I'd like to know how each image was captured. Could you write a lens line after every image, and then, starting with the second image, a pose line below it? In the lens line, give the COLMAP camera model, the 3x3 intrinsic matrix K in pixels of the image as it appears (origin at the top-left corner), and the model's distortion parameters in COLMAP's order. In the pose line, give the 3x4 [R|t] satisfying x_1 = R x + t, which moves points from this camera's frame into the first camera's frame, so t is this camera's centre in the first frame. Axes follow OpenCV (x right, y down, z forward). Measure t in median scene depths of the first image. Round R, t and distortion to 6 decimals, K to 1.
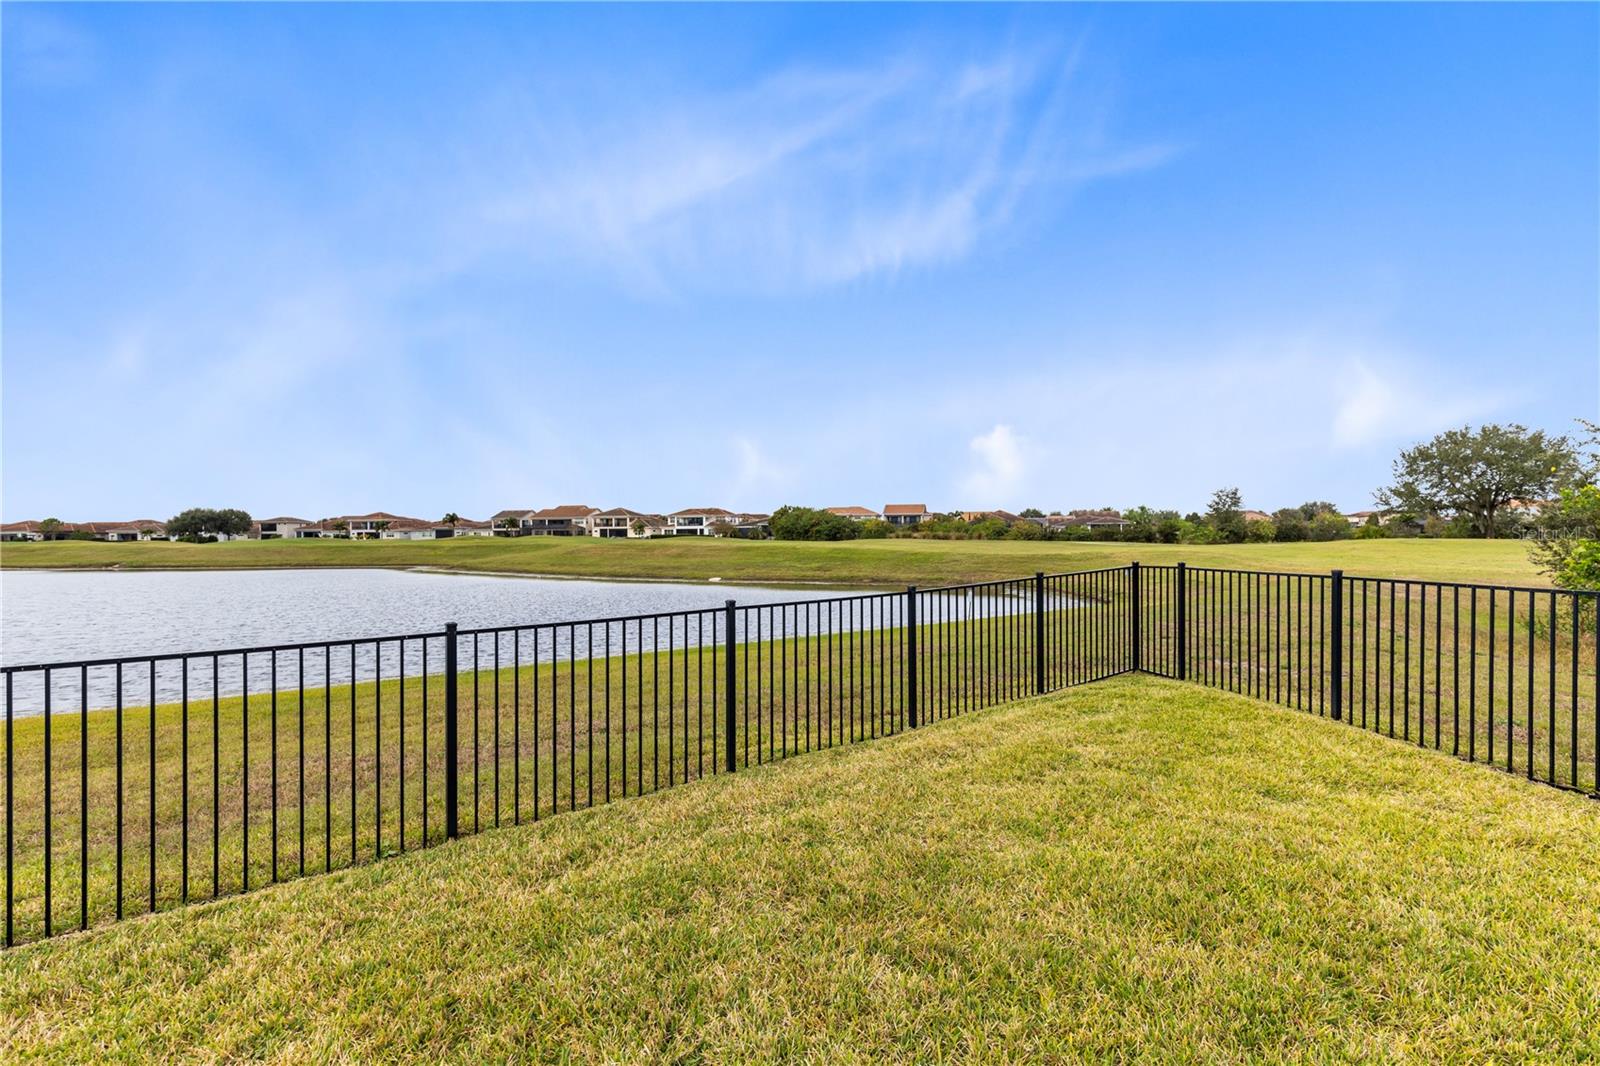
lens RADIAL K [[730.4, 0, 810.4], [0, 730.4, 542.3], [0, 0, 1]] dist [0.002029, -0.001373]
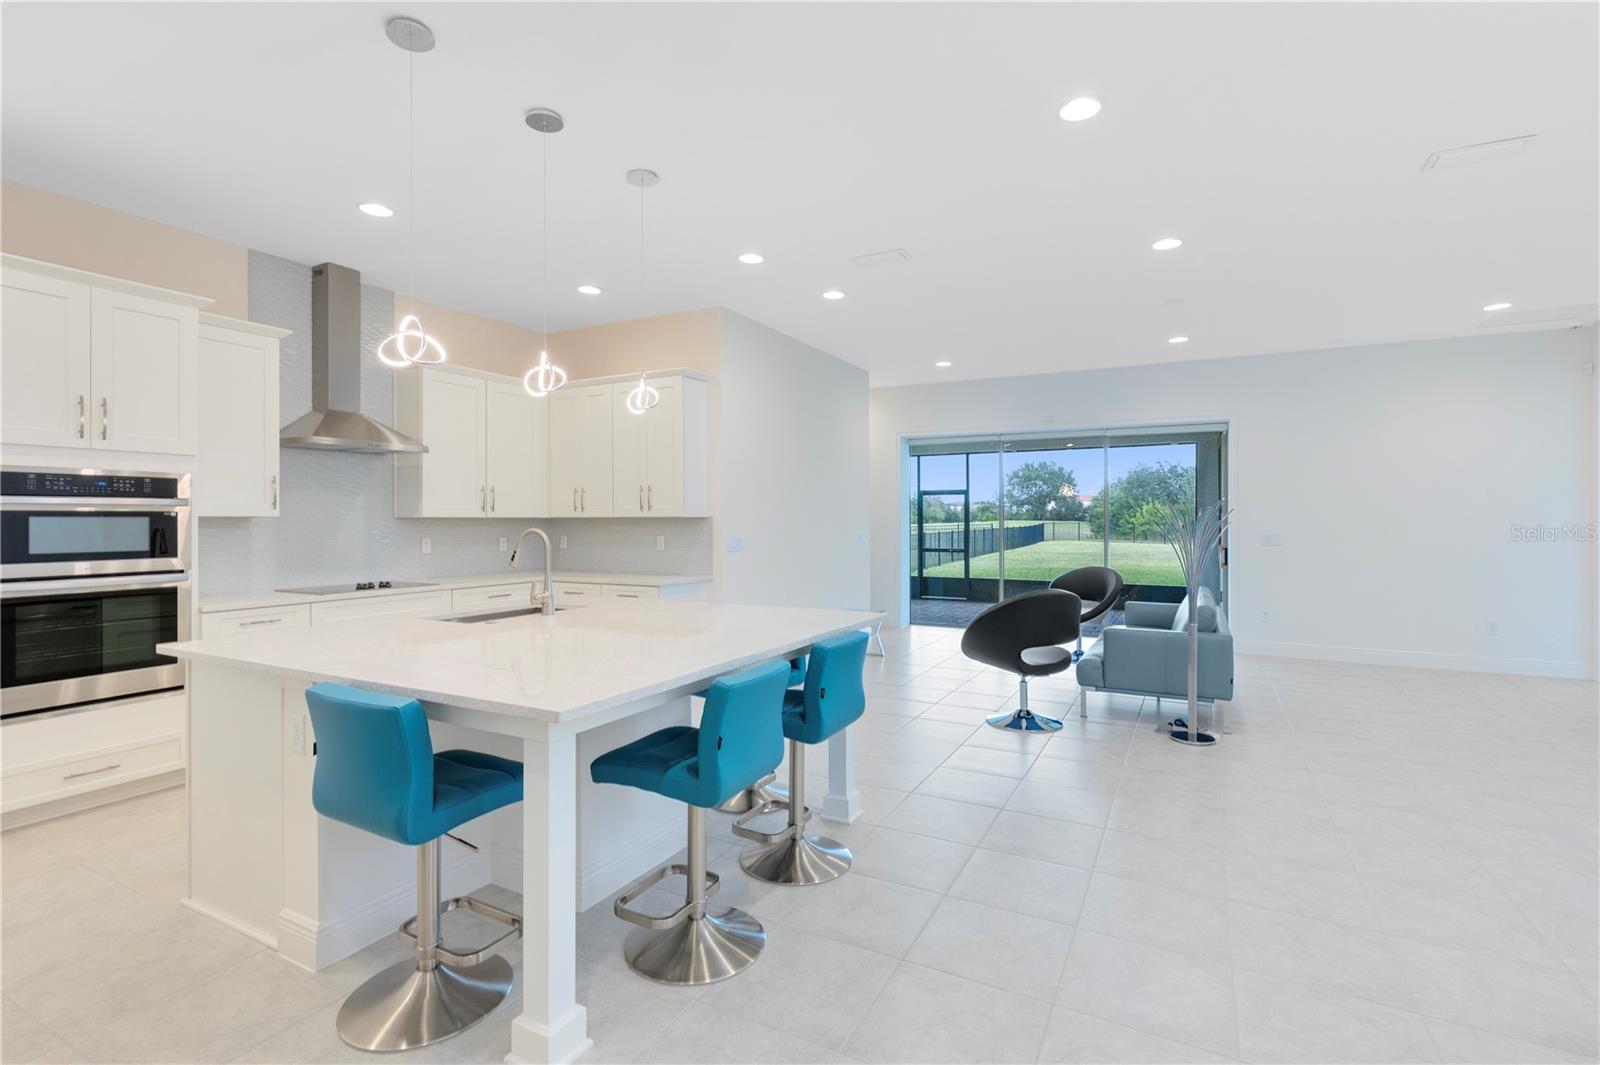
lens RADIAL K [[730.4, 0, 787.5], [0, 730.4, 529.2], [0, 0, 1]] dist [0.002029, -0.001373]
pose [[0.896346, -0.002809, 0.443346, -0.494340], [0.000378, 0.999984, 0.005571, 0.006979], [-0.443355, -0.004826, 0.896333, -0.401956]]
